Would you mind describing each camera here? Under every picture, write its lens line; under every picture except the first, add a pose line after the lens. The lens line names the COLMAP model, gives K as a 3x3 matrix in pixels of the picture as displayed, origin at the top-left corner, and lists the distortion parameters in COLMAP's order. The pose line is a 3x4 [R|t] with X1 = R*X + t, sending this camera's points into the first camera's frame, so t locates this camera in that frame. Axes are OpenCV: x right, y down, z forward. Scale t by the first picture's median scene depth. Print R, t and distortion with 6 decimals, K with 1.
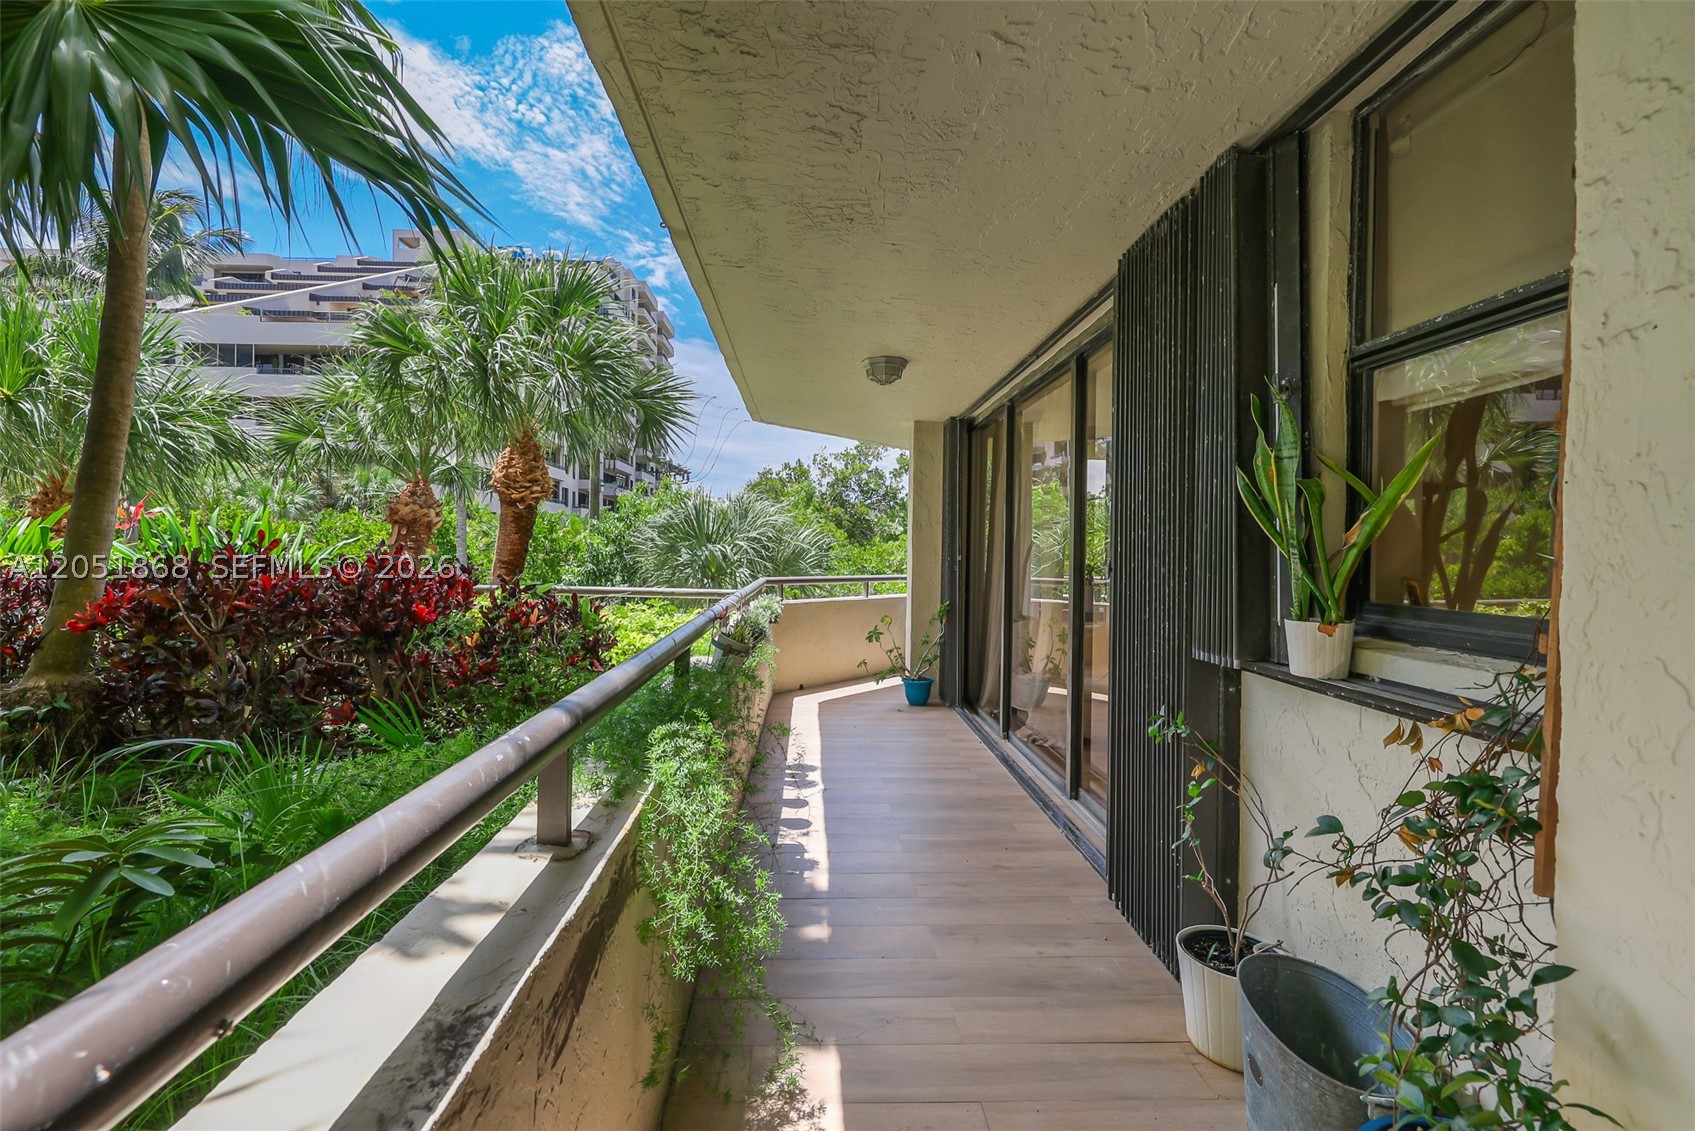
lens RADIAL K [[718.4, 0, 831.7], [0, 718.4, 550.8], [0, 0, 1]] dist [-0.001776, -0.000793]
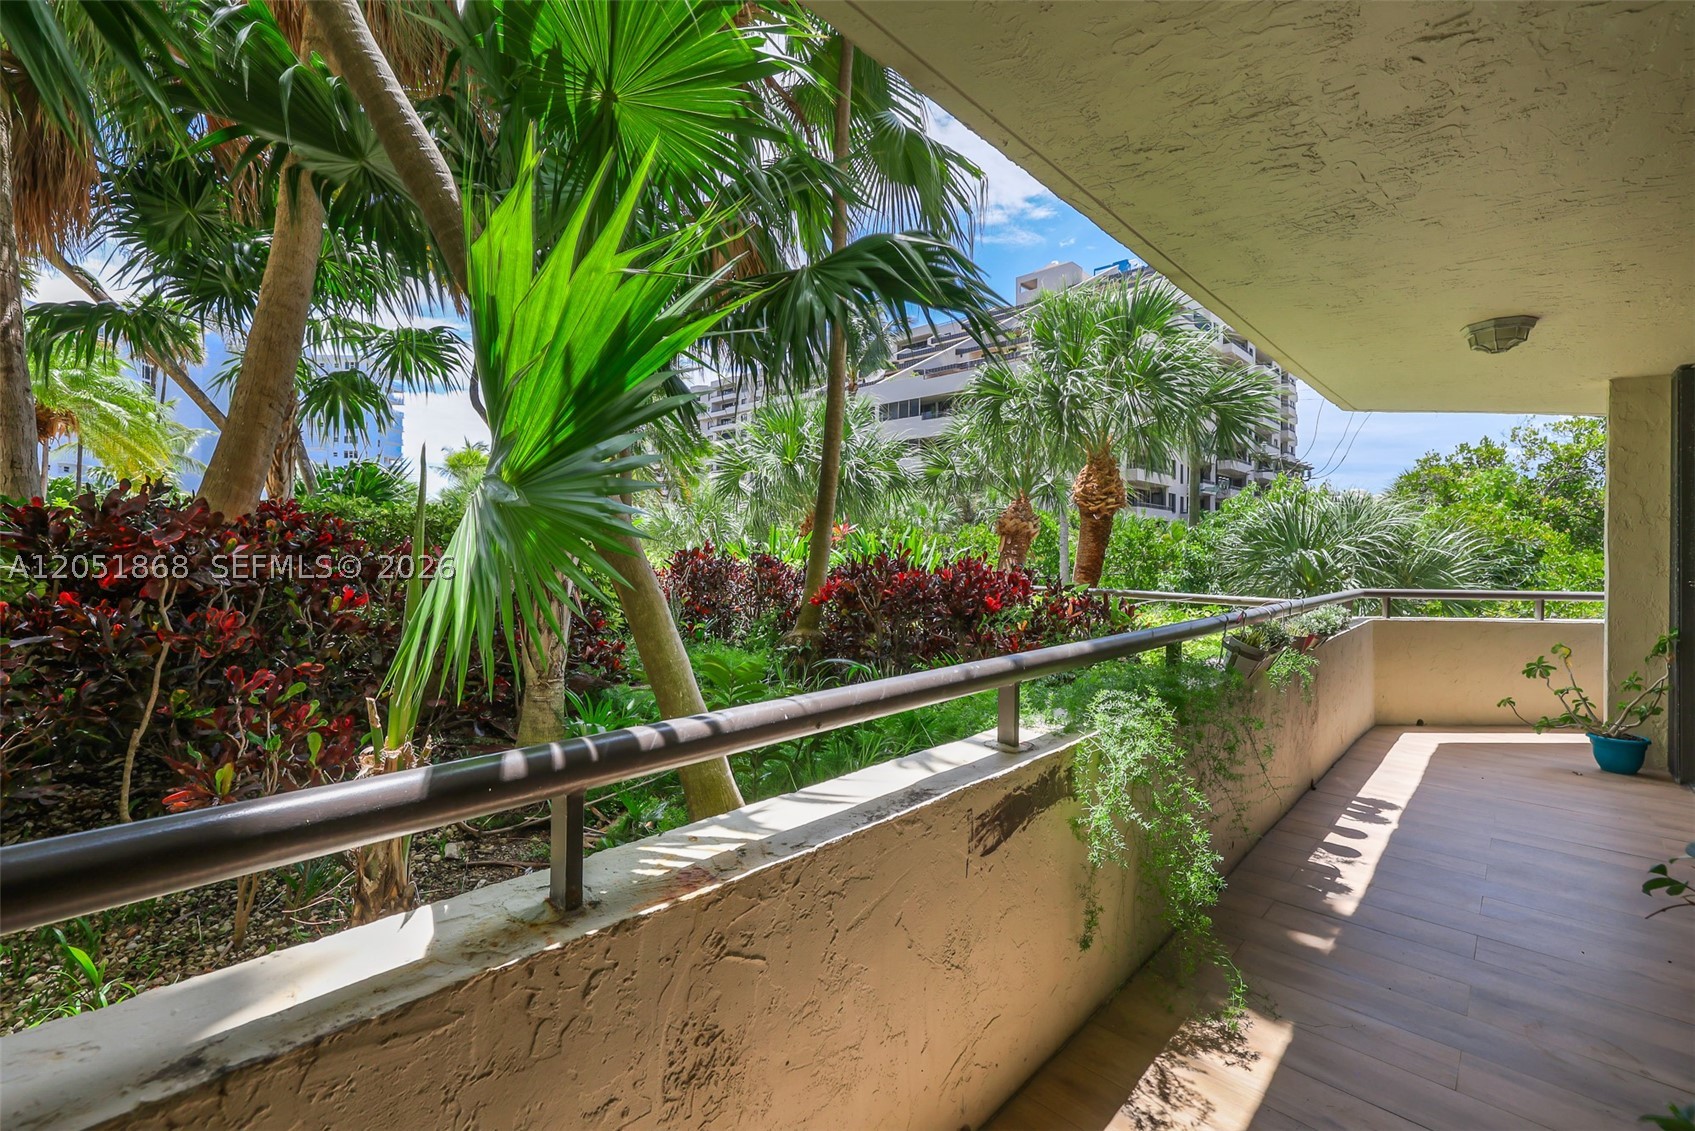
lens RADIAL K [[718.4, 0, 829.8], [0, 718.4, 540.2], [0, 0, 1]] dist [-0.001776, -0.000793]
pose [[0.692567, -0.015825, -0.721180, 0.088024], [-0.002275, 0.999706, -0.024121, 0.001037], [0.721350, 0.018346, 0.692328, -0.066950]]
